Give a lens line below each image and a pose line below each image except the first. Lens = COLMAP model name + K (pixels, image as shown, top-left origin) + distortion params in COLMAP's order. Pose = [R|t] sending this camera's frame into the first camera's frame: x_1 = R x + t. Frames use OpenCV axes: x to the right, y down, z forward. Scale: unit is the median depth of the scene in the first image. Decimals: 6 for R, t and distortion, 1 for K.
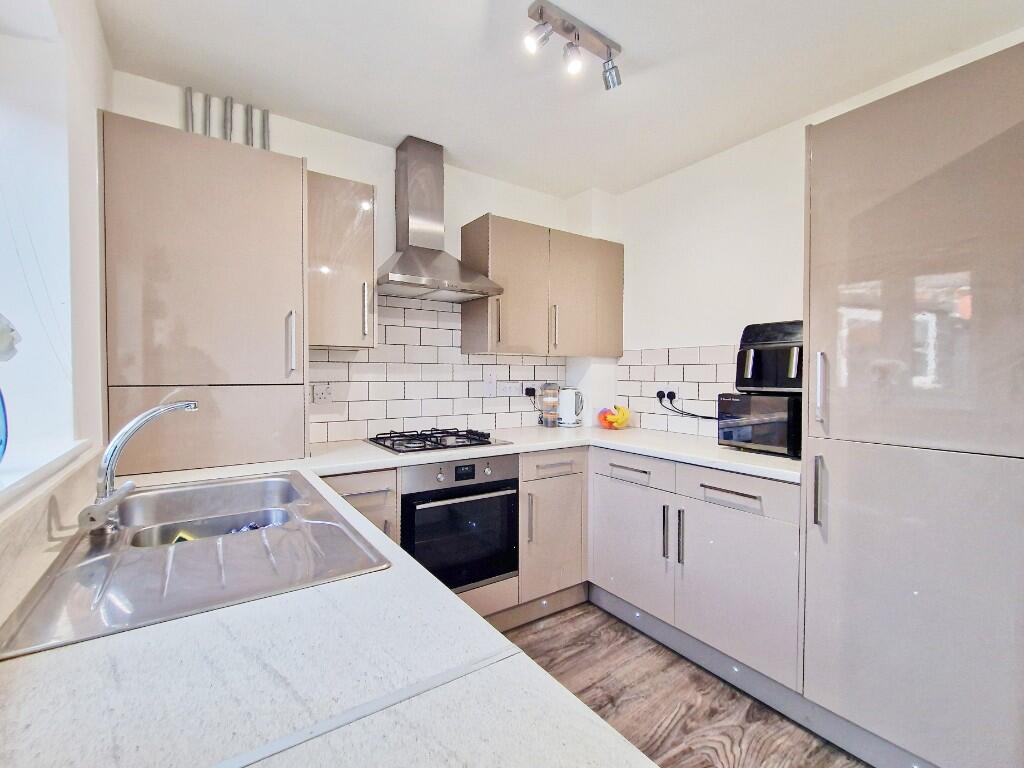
lens RADIAL K [[452.5, 0, 512.0], [0, 452.5, 384.0], [0, 0, 1]] dist [-0.026816, -0.000186]
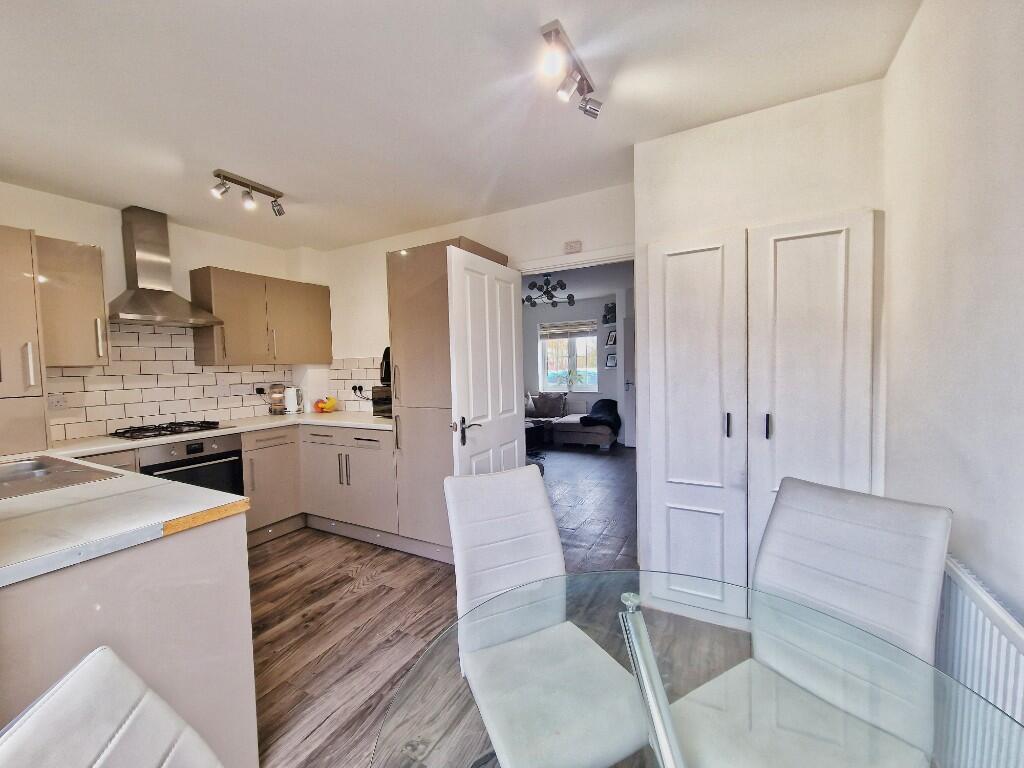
lens RADIAL K [[415.6, 0, 512.0], [0, 415.6, 384.0], [0, 0, 1]] dist [-0.000206, -0.005888]
pose [[0.888862, -0.047794, 0.455675, 0.178540], [0.037744, 0.998802, 0.031135, -0.016692], [-0.456617, -0.010476, 0.889601, -0.583478]]
